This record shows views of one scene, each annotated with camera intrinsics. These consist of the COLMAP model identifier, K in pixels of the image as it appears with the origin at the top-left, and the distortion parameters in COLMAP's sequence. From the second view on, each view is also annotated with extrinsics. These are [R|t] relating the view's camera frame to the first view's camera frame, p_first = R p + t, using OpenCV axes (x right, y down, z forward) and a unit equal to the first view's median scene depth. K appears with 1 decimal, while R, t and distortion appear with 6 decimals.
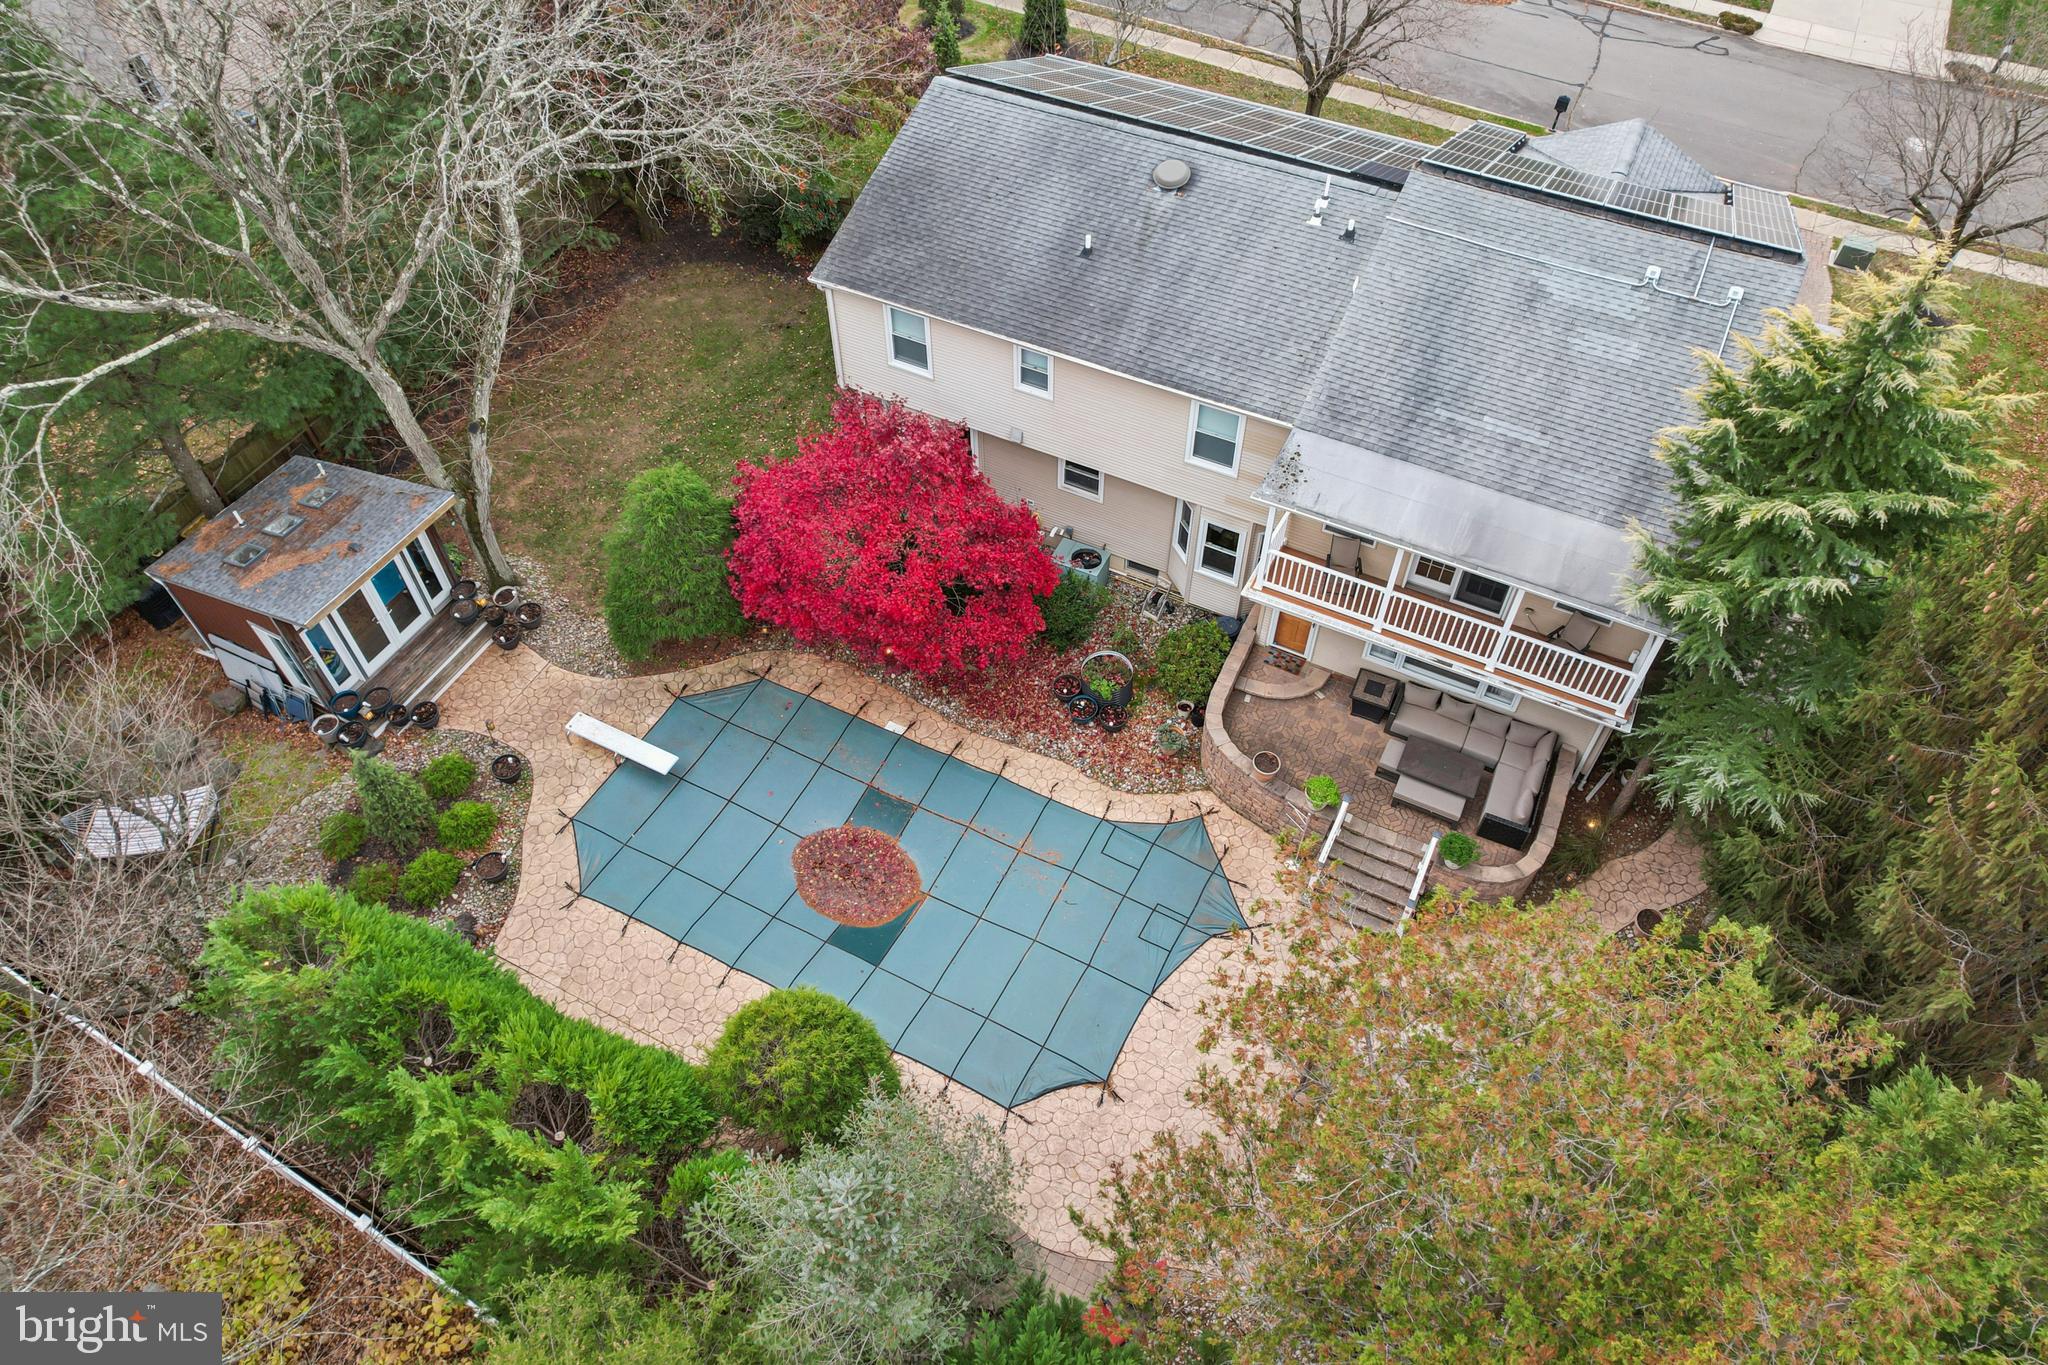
lens RADIAL K [[1323.6, 0, 1024.0], [0, 1323.6, 682.5], [0, 0, 1]] dist [0.000504, 0.000808]
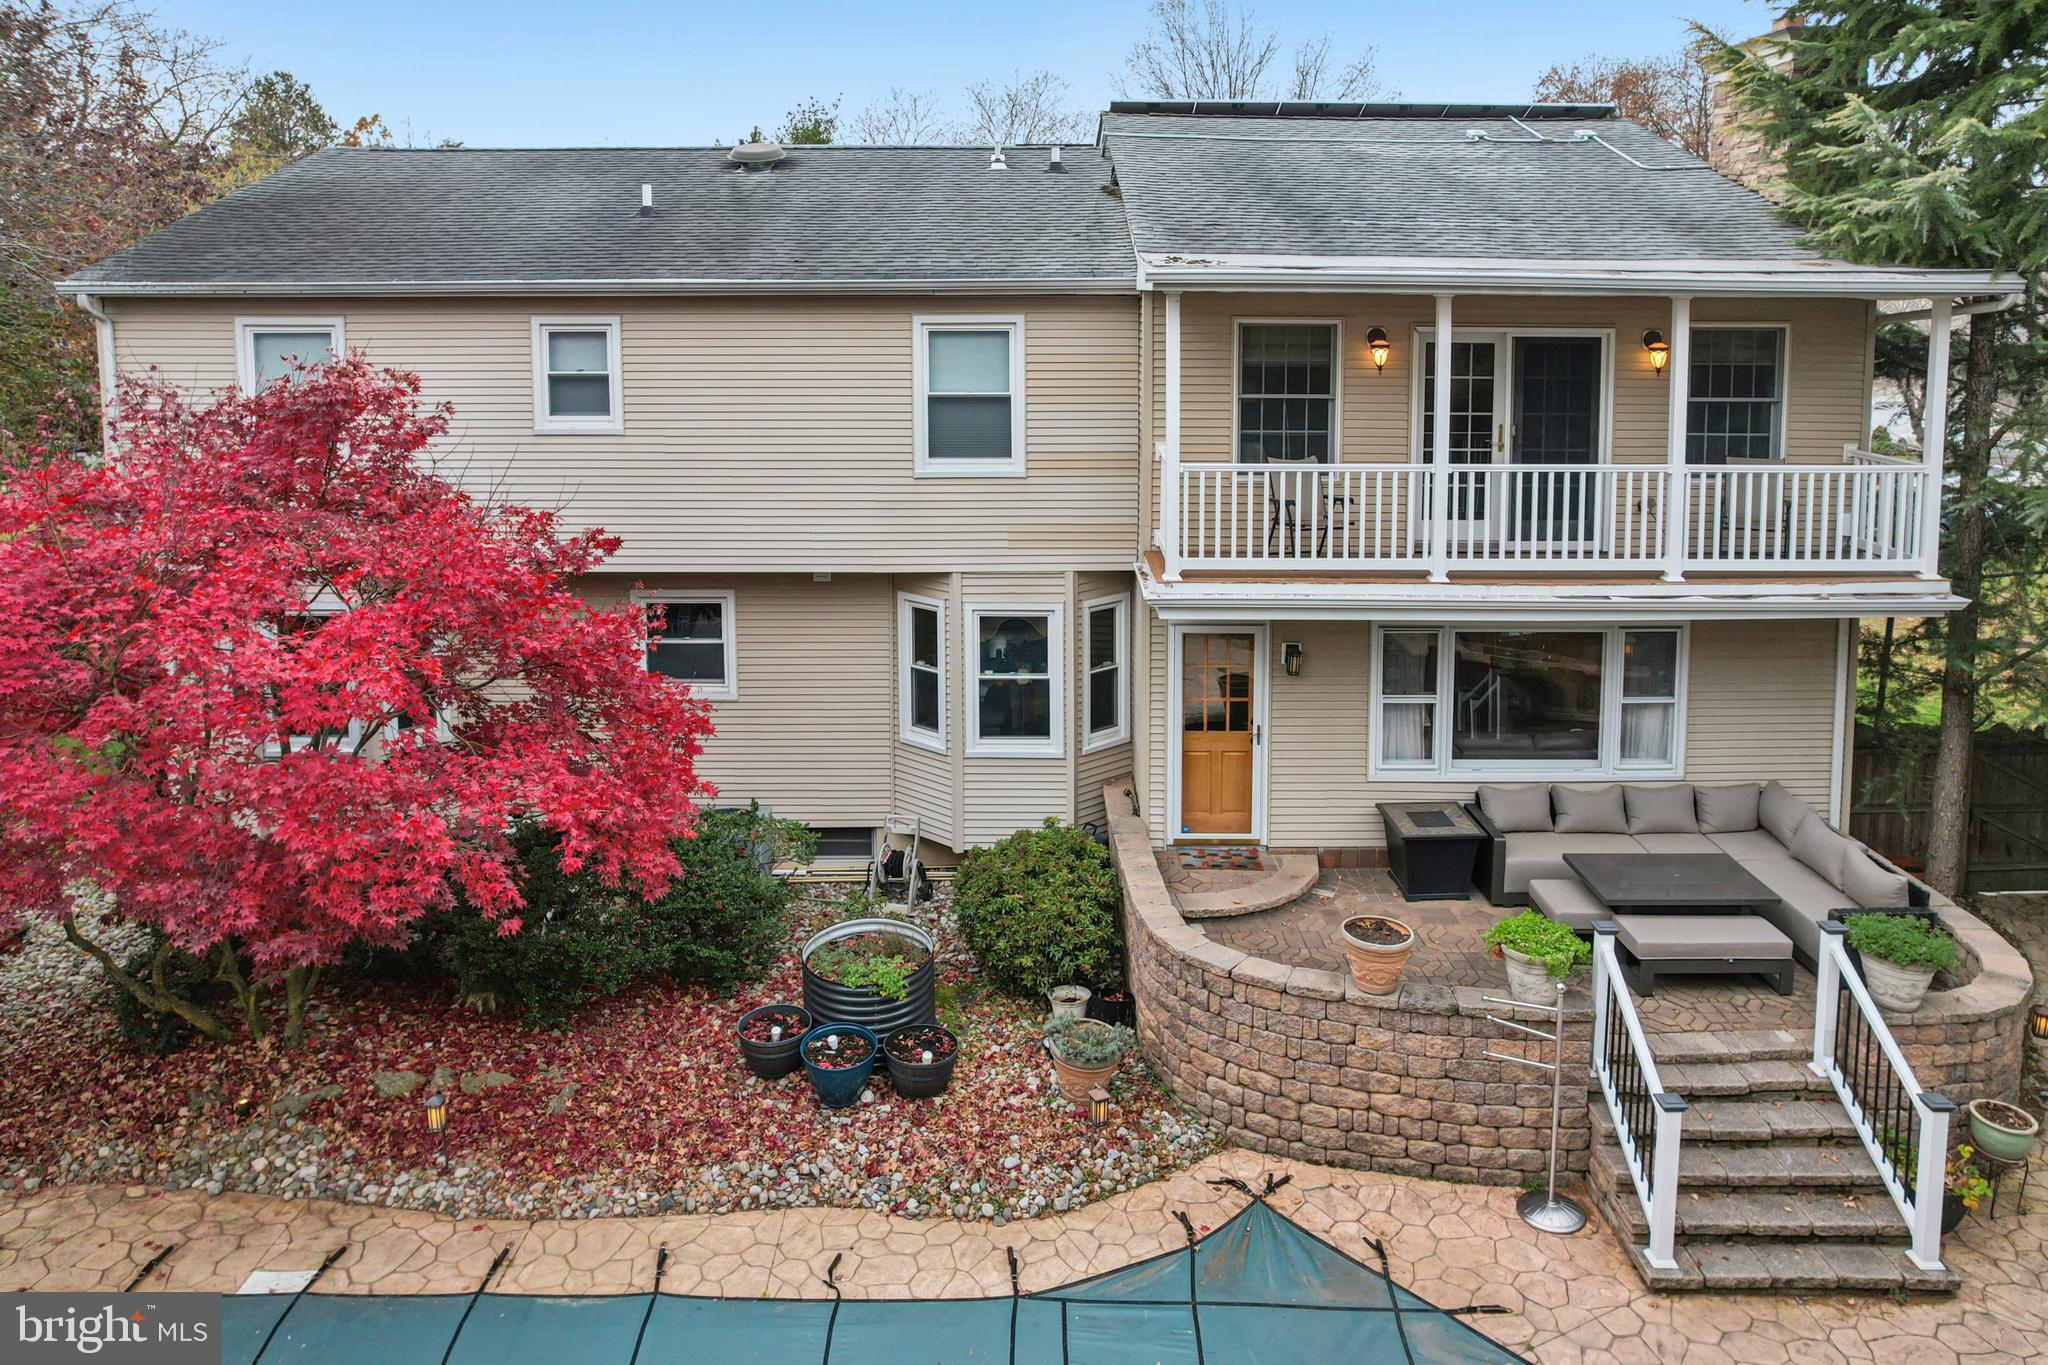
lens RADIAL K [[1396.3, 0, 1017.4], [0, 1396.3, 423.5], [0, 0, 1]] dist [-0.027226, 0.005124]
pose [[0.890145, -0.040065, 0.453913, -0.083960], [0.354859, 0.685855, -0.635357, 0.169802], [-0.285863, 0.726635, 0.624728, 0.628479]]
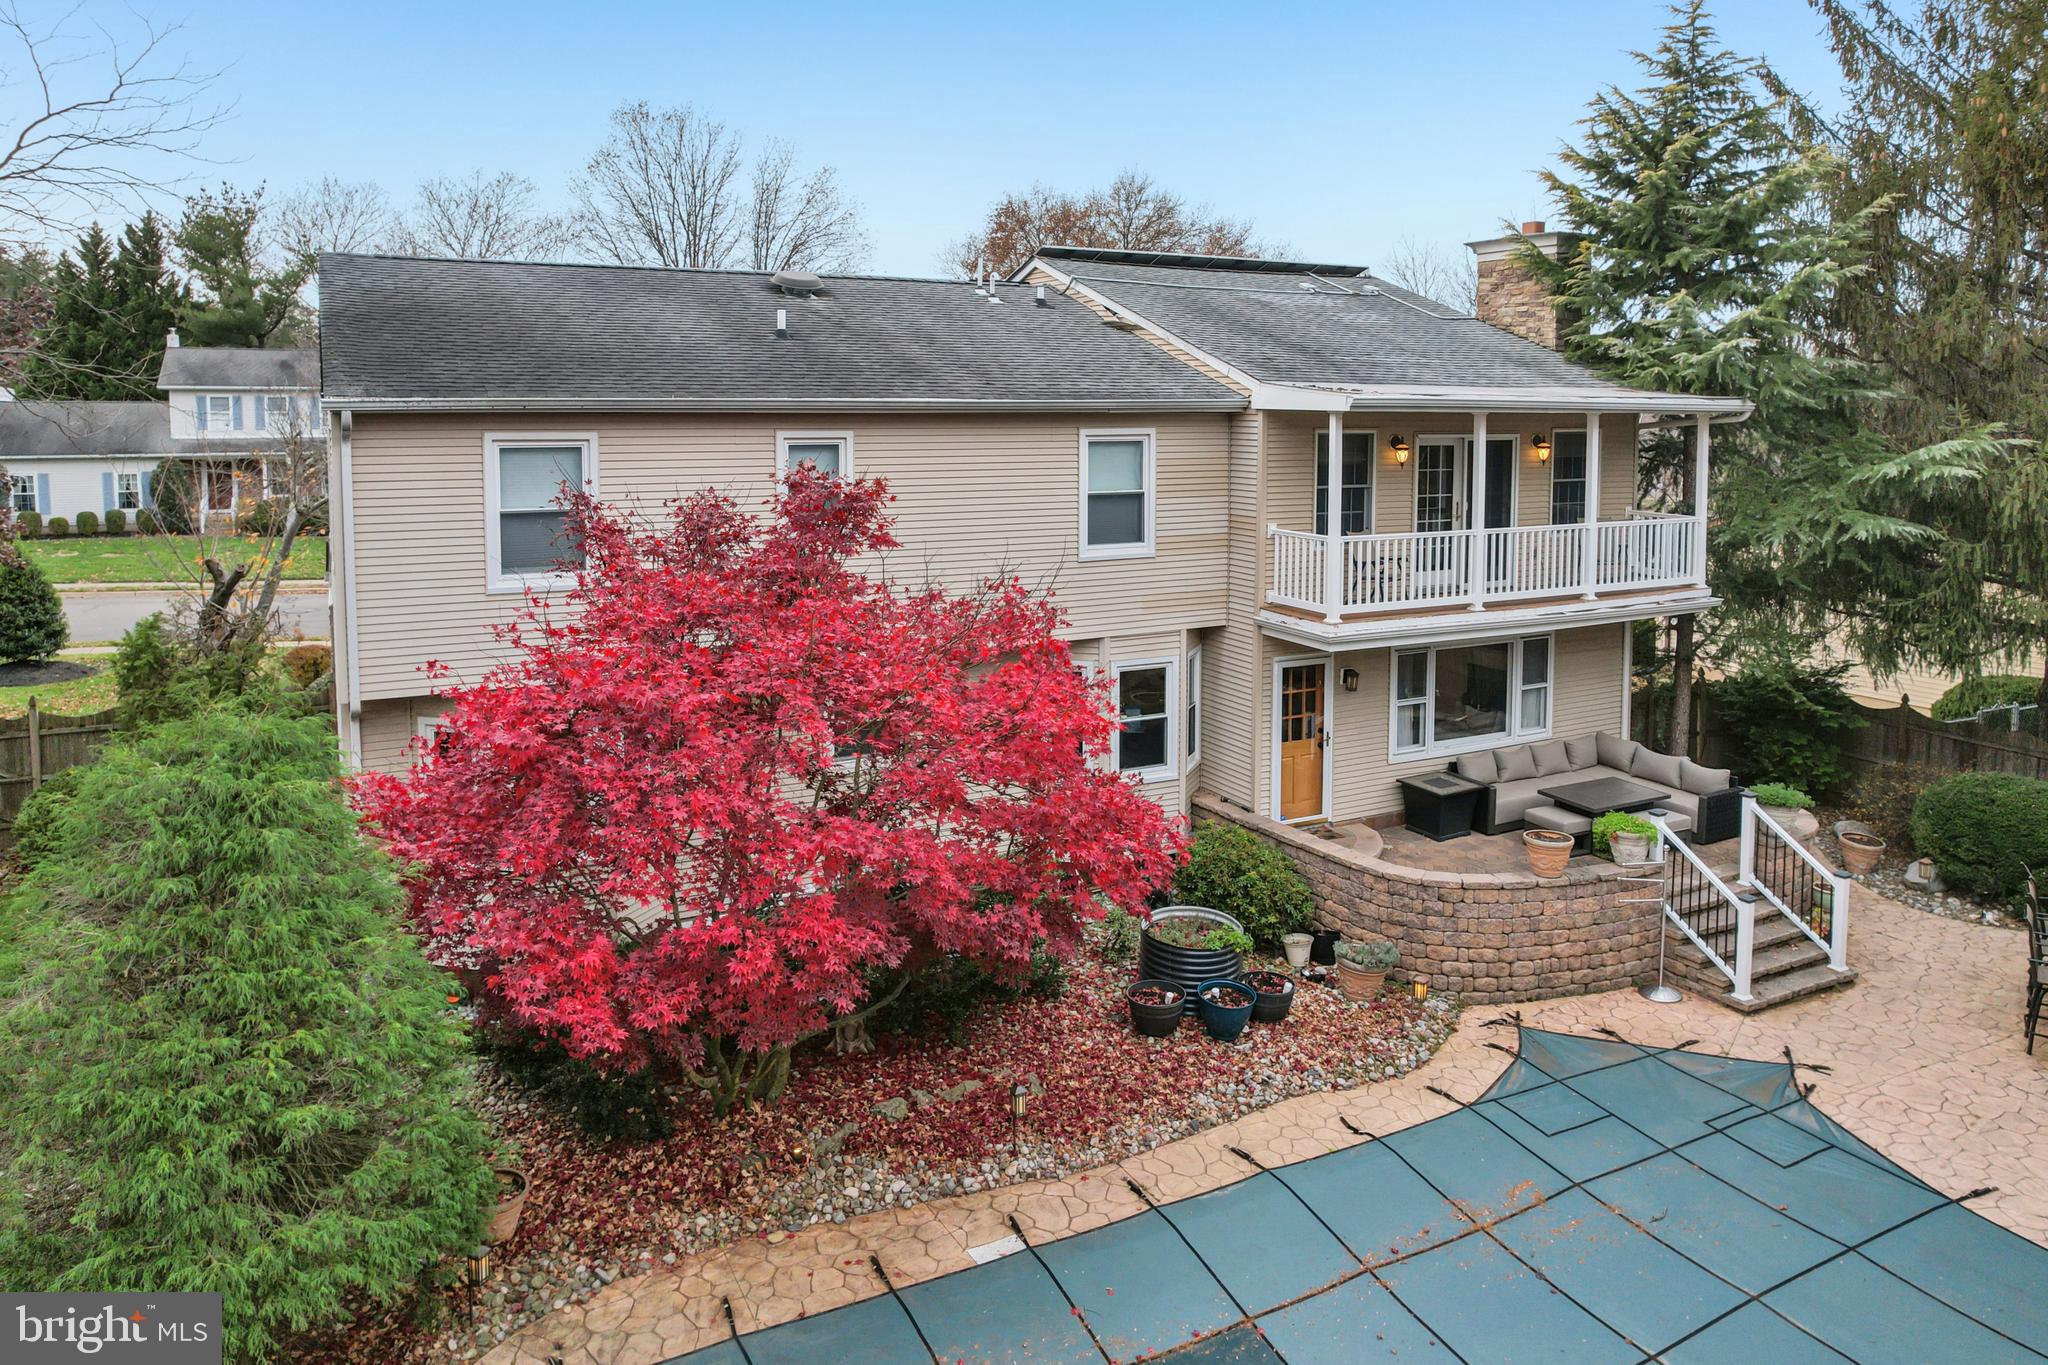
lens RADIAL K [[1369.8, 0, 1037.1], [0, 1369.8, 515.9], [0, 0, 1]] dist [0.002557, -0.044322]
pose [[0.576052, -0.063676, 0.814929, -0.402164], [0.636301, 0.660752, -0.398155, 0.060665], [-0.513113, 0.747899, 0.421144, 0.711746]]
